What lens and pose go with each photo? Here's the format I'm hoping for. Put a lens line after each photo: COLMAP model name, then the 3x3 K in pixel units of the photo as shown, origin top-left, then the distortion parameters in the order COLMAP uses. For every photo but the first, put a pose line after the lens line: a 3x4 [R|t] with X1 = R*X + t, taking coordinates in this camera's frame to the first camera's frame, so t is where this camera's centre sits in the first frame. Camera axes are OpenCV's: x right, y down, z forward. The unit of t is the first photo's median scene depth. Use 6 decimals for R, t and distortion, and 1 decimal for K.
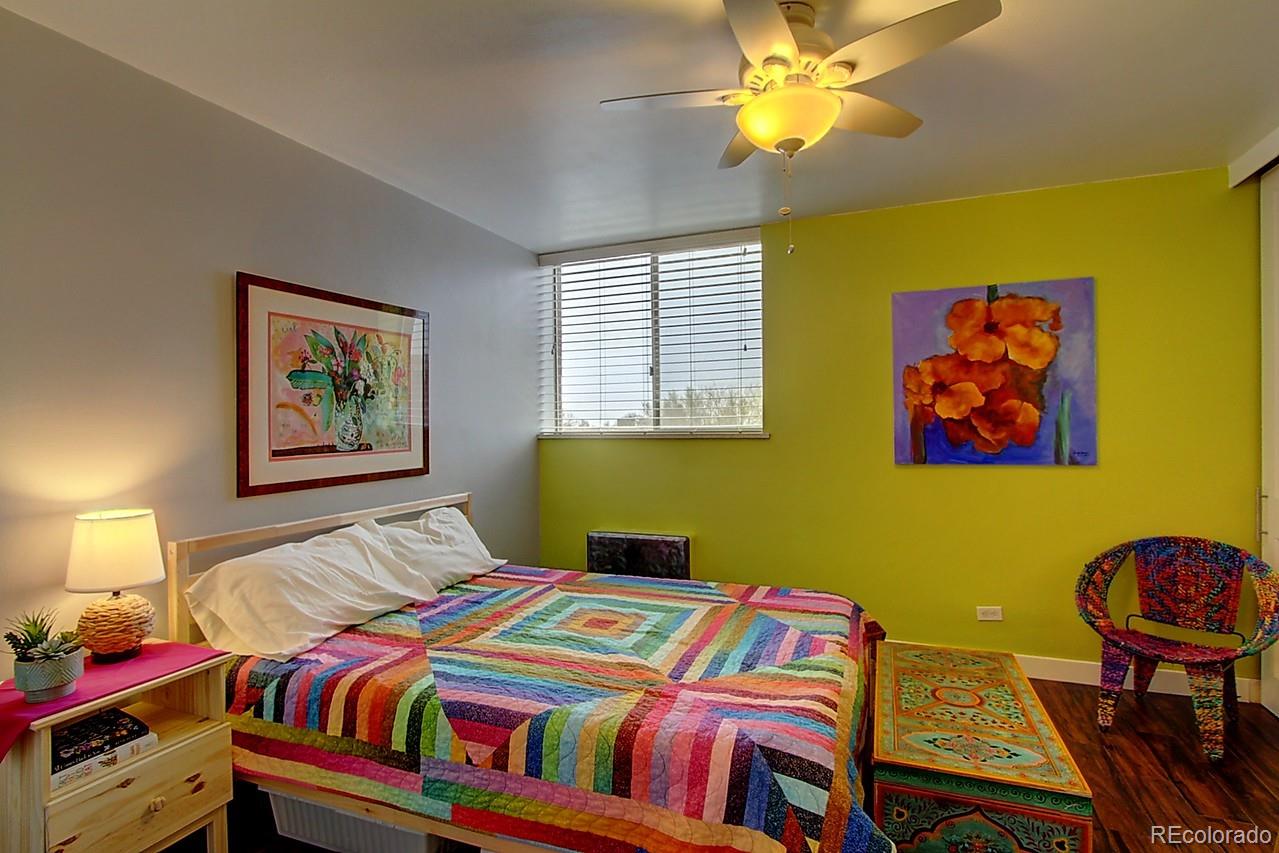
lens RADIAL K [[635.0, 0, 639.3], [0, 635.0, 418.1], [0, 0, 1]] dist [-0.026256, 0.001035]
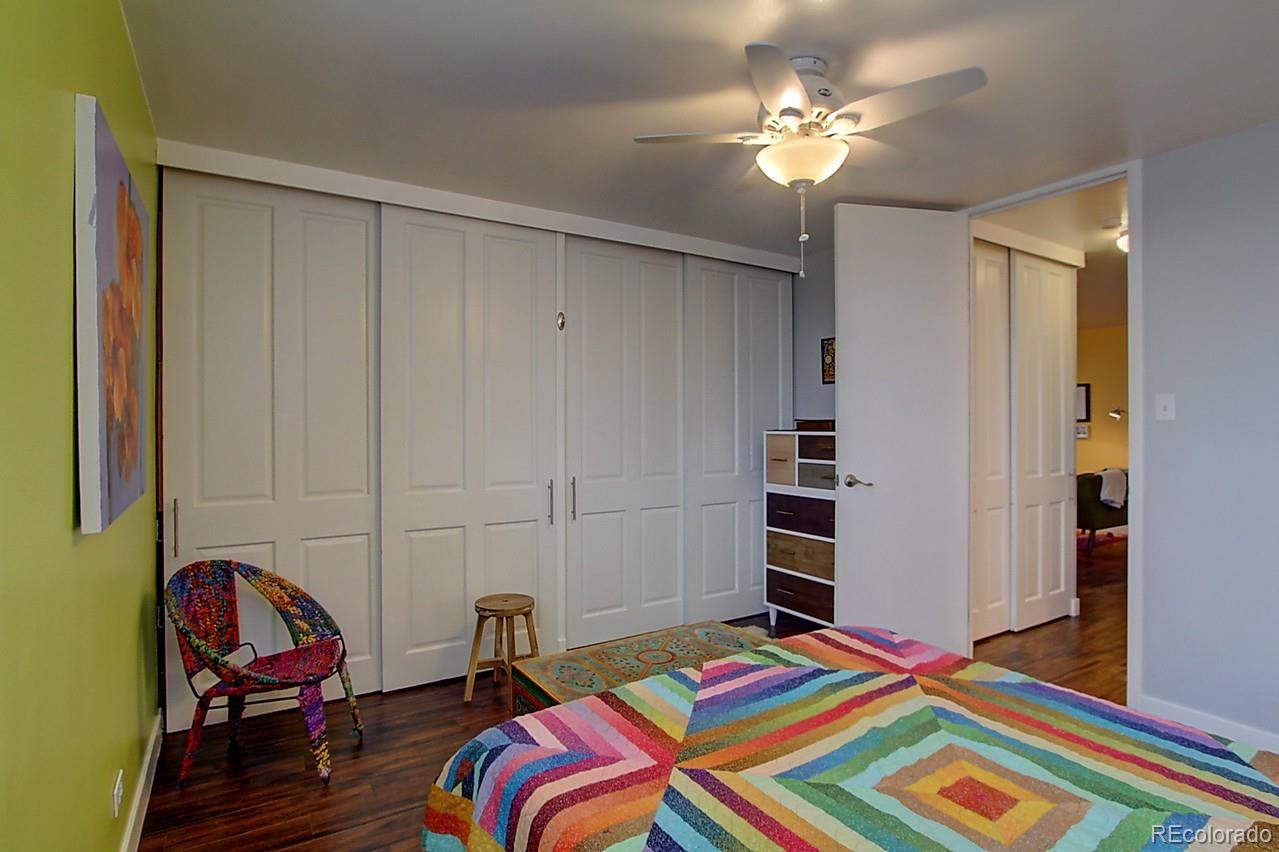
lens RADIAL K [[635.0, 0, 638.7], [0, 635.0, 434.9], [0, 0, 1]] dist [-0.026256, 0.001035]
pose [[-0.814245, 0.000290, 0.580521, -0.101143], [0.001566, 0.999997, 0.001697, 0.012066], [-0.580519, 0.002291, -0.814244, 1.211580]]
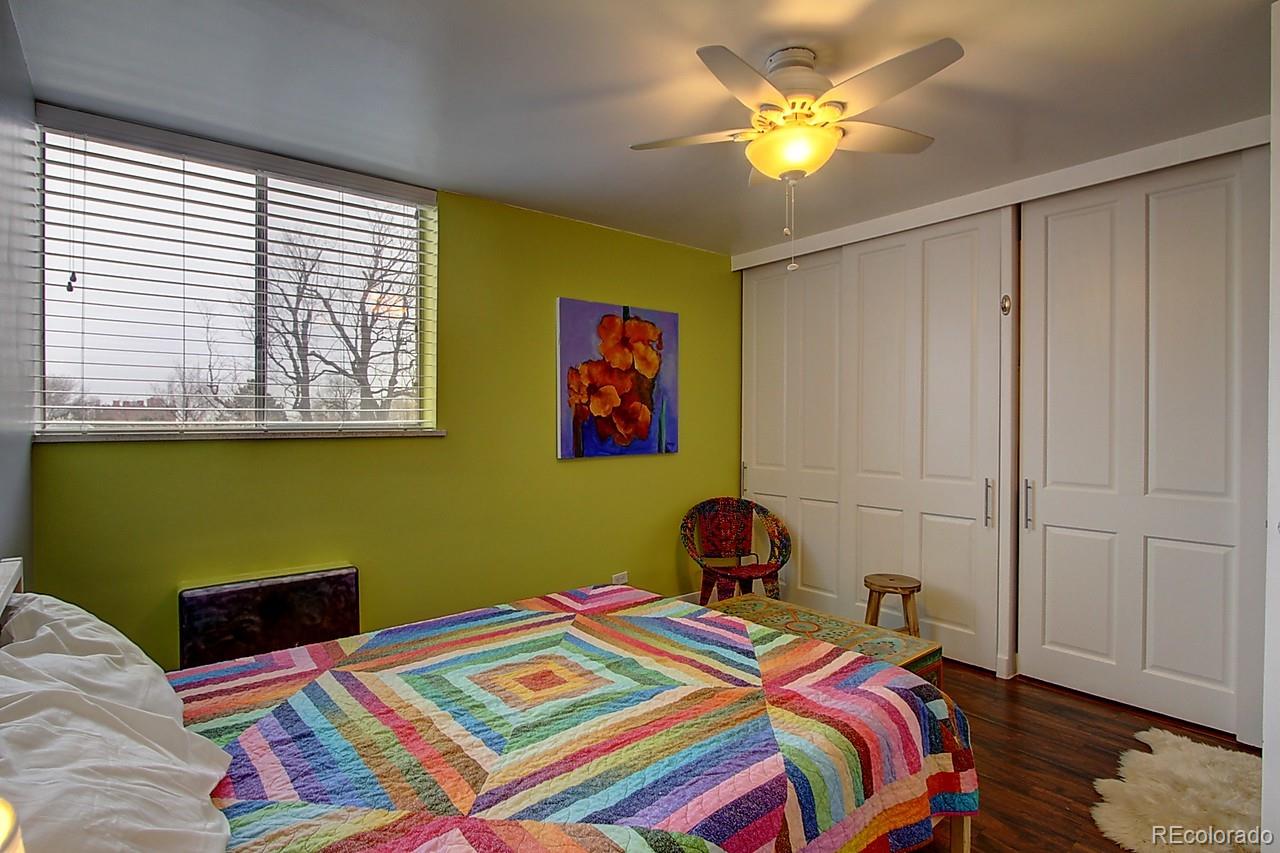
lens RADIAL K [[635.5, 0, 637.2], [0, 635.5, 427.2], [0, 0, 1]] dist [-0.026256, 0.001035]
pose [[0.477715, -0.003011, 0.878510, -0.513608], [-0.017622, 0.999760, 0.013010, 0.004087], [-0.878338, -0.021697, 0.477548, 0.408144]]
